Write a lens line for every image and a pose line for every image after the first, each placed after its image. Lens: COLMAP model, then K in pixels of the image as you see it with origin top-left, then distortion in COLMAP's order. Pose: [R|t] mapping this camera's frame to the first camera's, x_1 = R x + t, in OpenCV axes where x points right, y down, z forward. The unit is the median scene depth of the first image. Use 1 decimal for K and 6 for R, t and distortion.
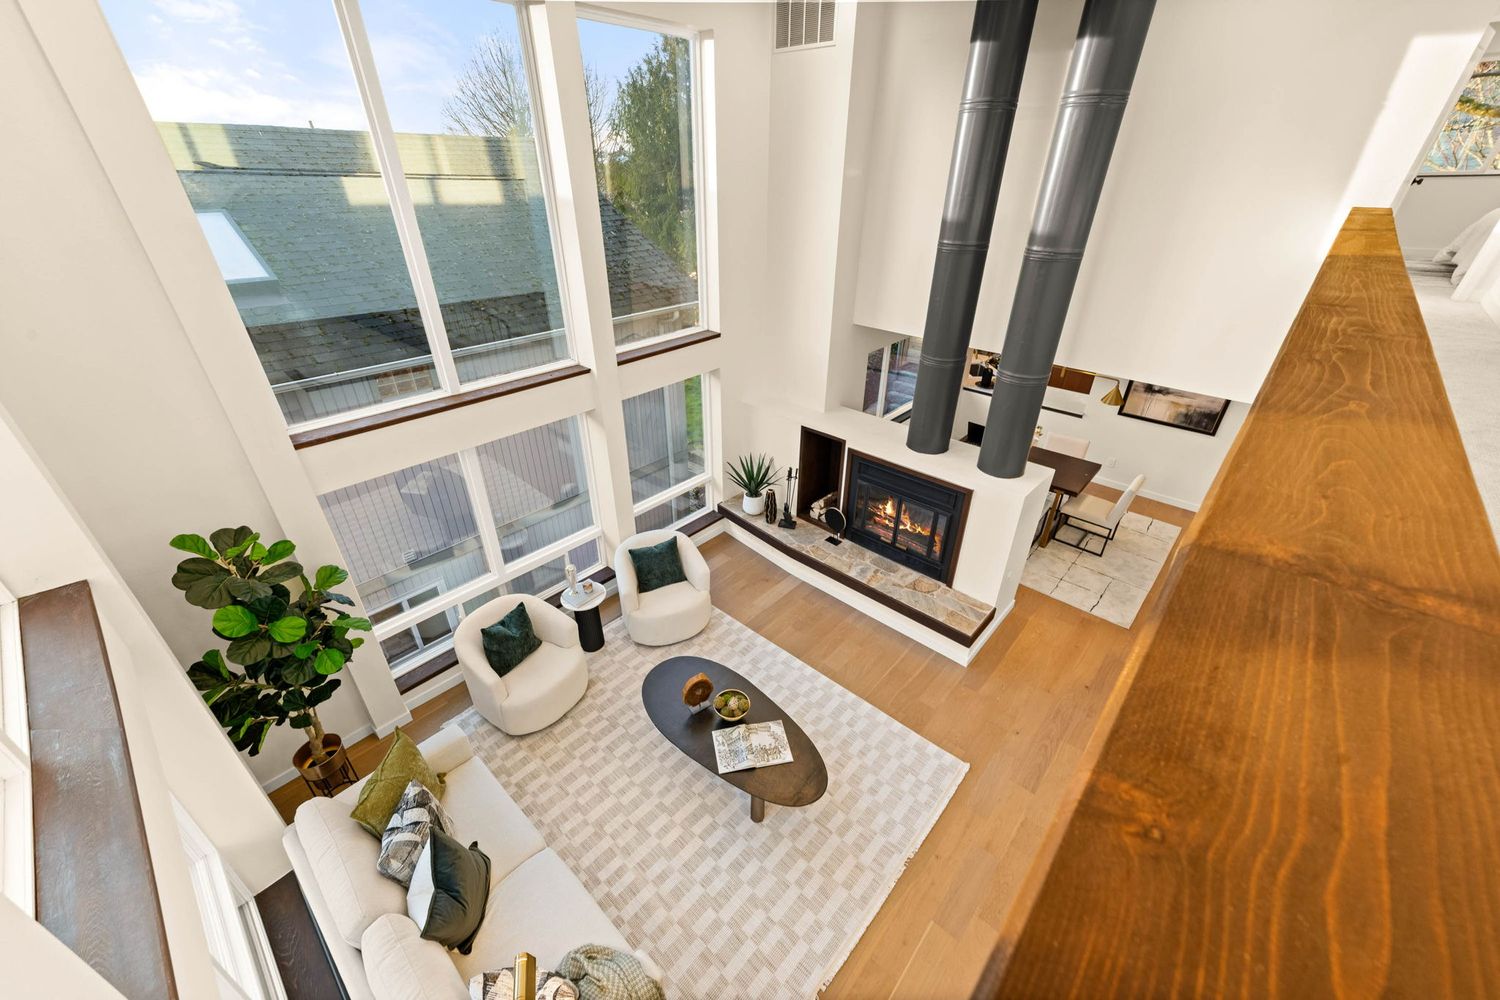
lens RADIAL K [[582.9, 0, 746.7], [0, 582.9, 499.7], [0, 0, 1]] dist [0.032681, 0.000322]
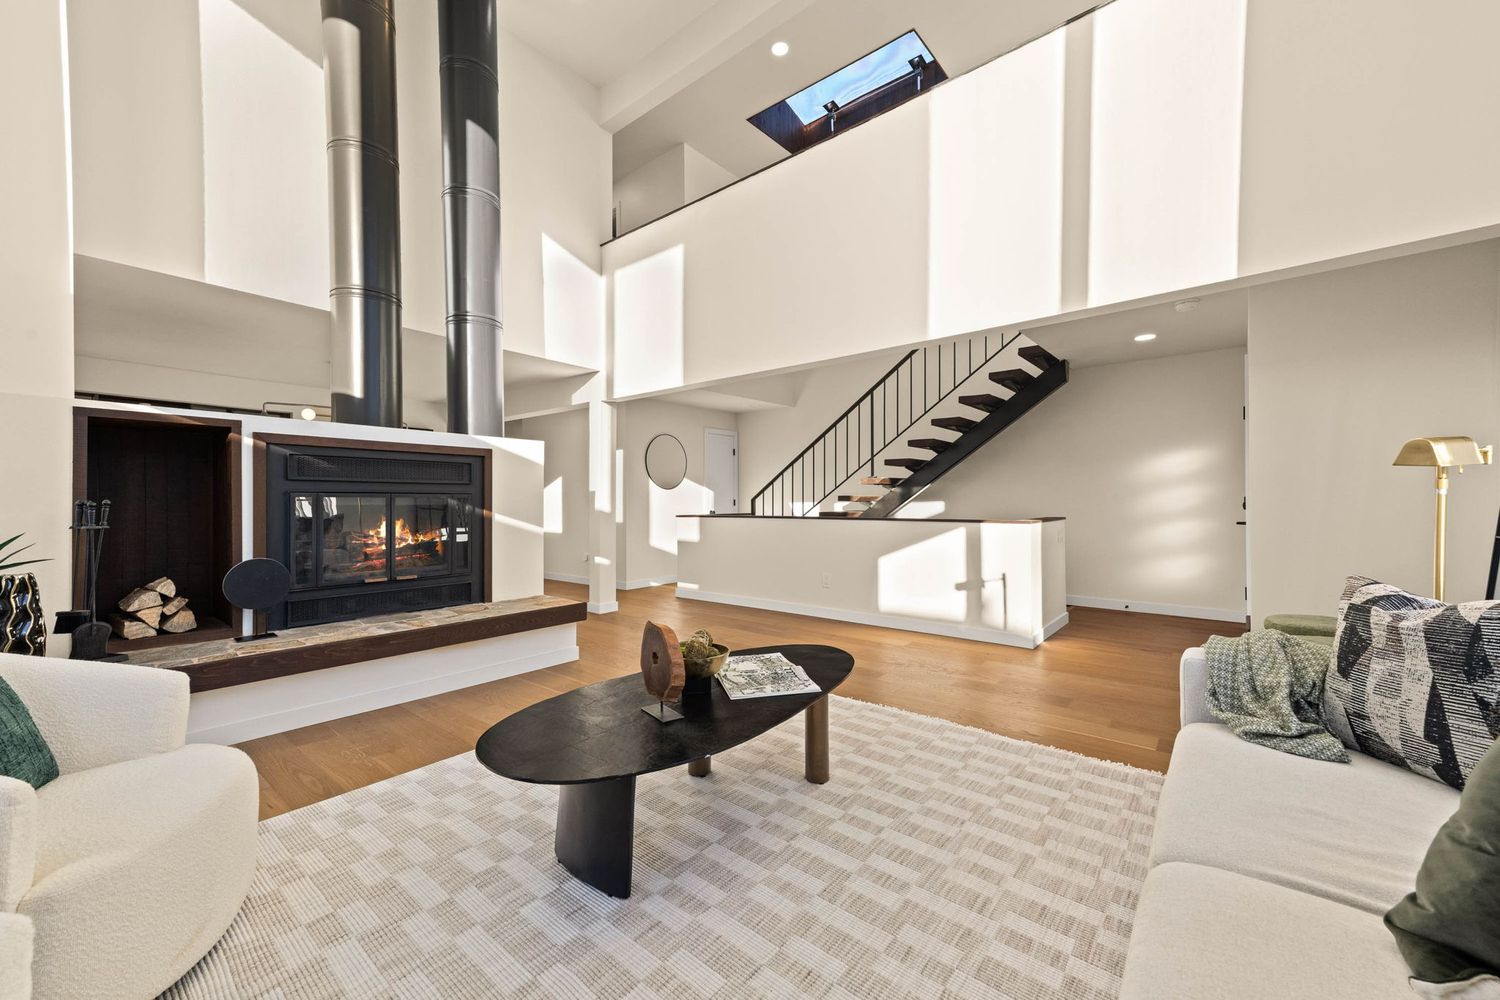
lens RADIAL K [[582.9, 0, 747.3], [0, 582.9, 506.1], [0, 0, 1]] dist [0.032681, 0.000322]
pose [[-0.044273, -0.000617, 0.999019, -0.572588], [0.501500, 0.864858, 0.022758, 0.267788], [-0.864024, 0.502016, -0.037981, 0.977523]]
